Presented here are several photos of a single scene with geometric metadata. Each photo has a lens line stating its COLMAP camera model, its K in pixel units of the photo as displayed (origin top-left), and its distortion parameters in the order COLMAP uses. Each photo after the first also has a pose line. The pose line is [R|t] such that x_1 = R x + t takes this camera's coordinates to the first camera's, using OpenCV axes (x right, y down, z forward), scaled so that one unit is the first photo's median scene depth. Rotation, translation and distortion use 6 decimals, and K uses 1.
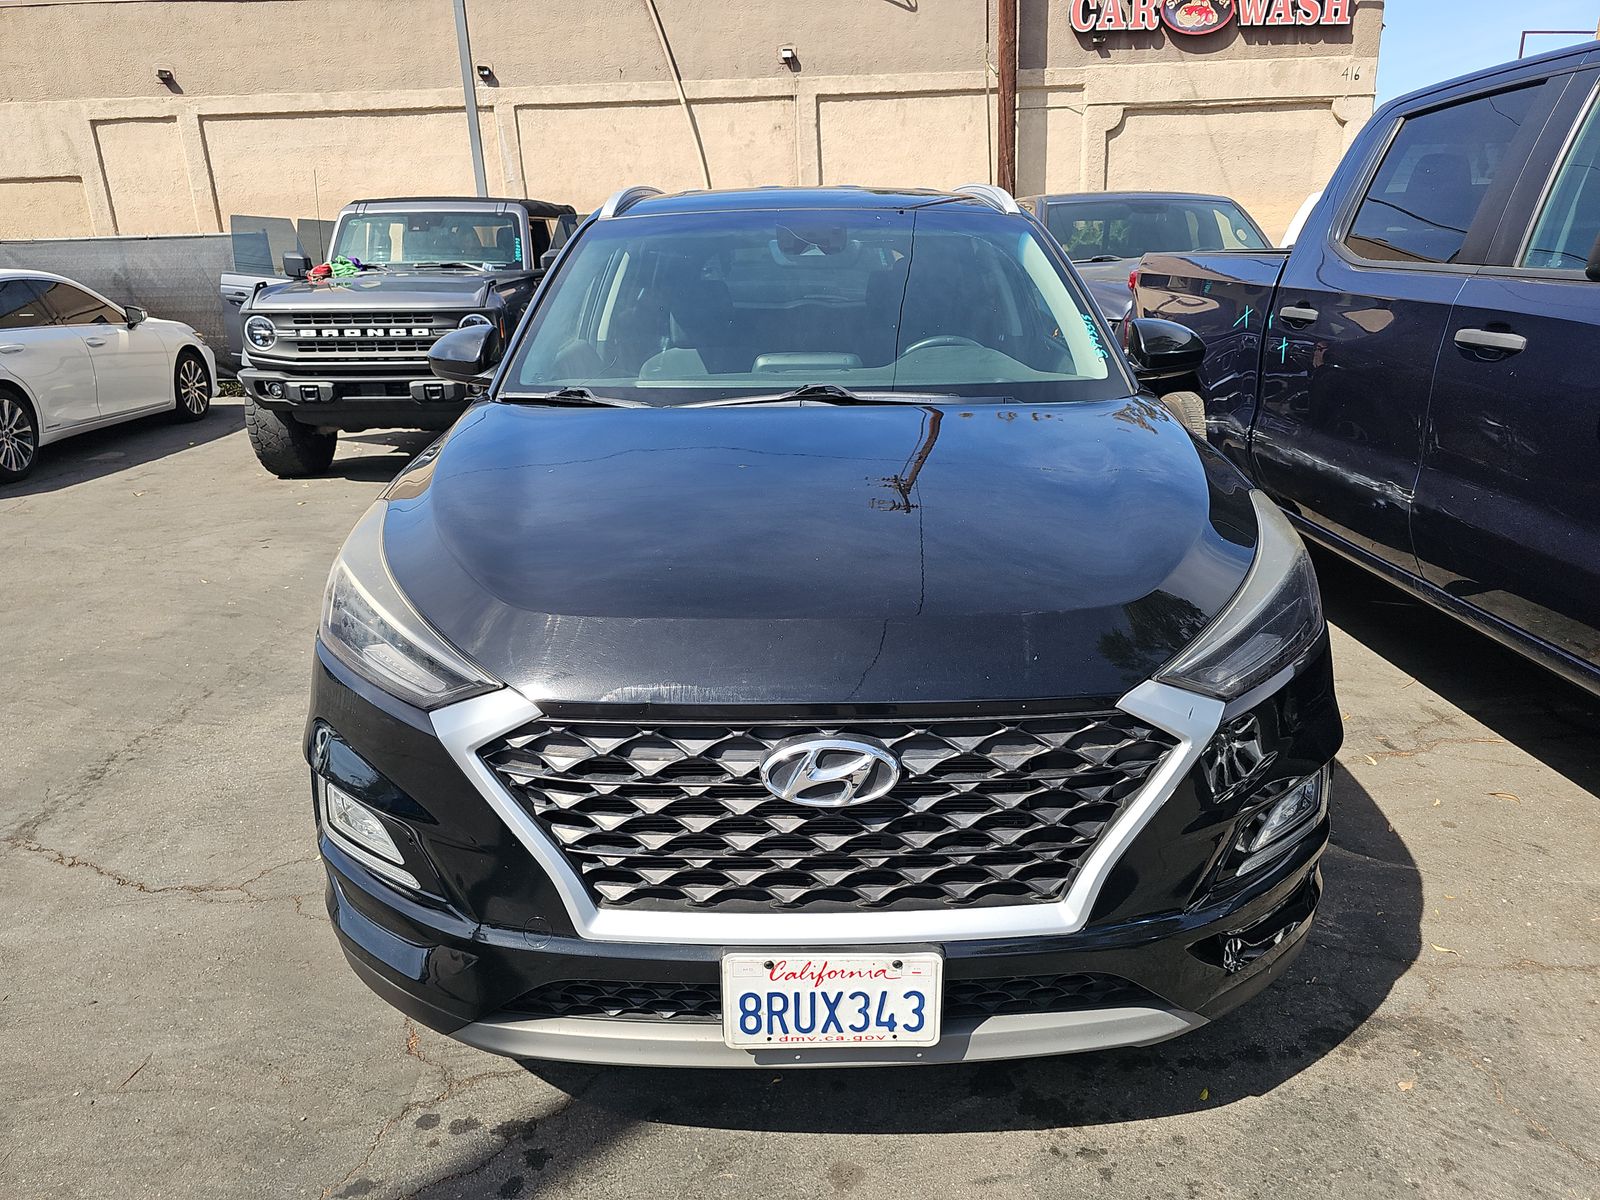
lens RADIAL K [[1049.7, 0, 800.0], [0, 1049.7, 600.0], [0, 0, 1]] dist [0.030308, -0.028126]
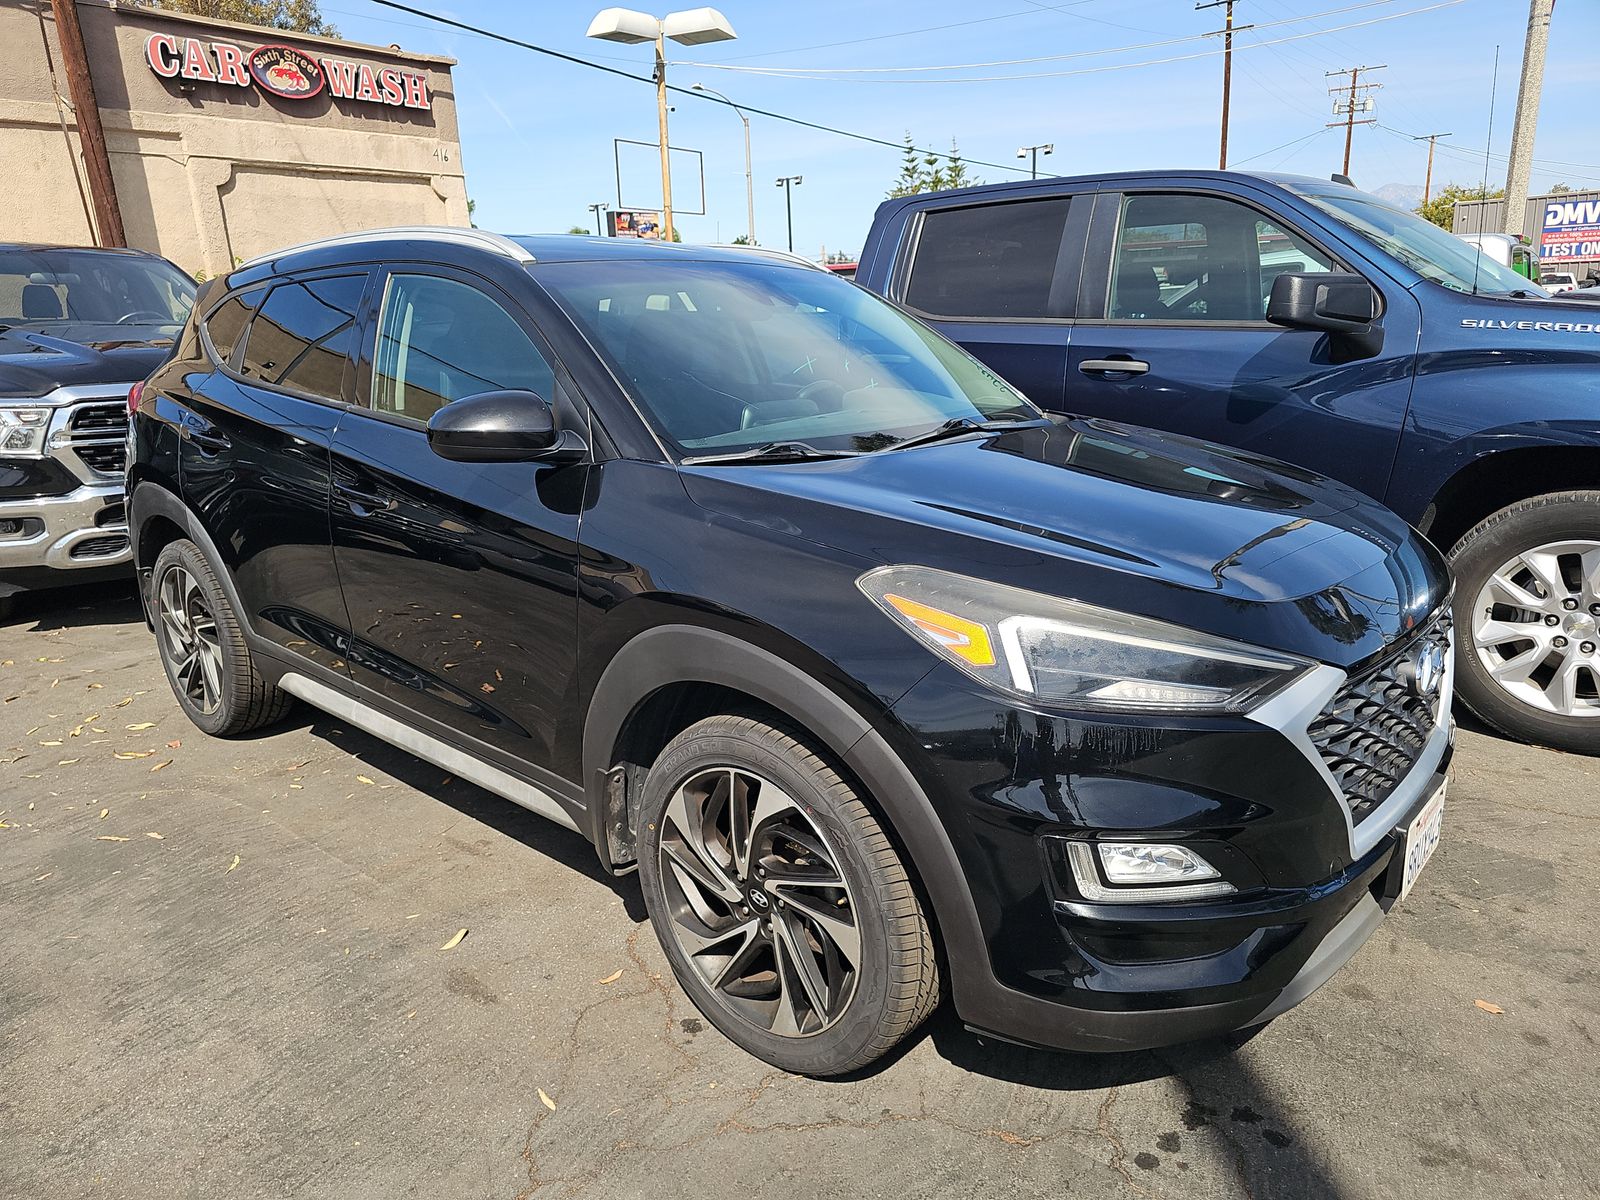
lens RADIAL K [[1049.7, 0, 800.0], [0, 1049.7, 600.0], [0, 0, 1]] dist [0.030308, -0.028126]
pose [[0.674343, -0.191155, 0.713247, -0.099209], [0.230585, 0.972123, 0.042528, -0.011311], [-0.701492, 0.135785, 0.699622, 0.039158]]
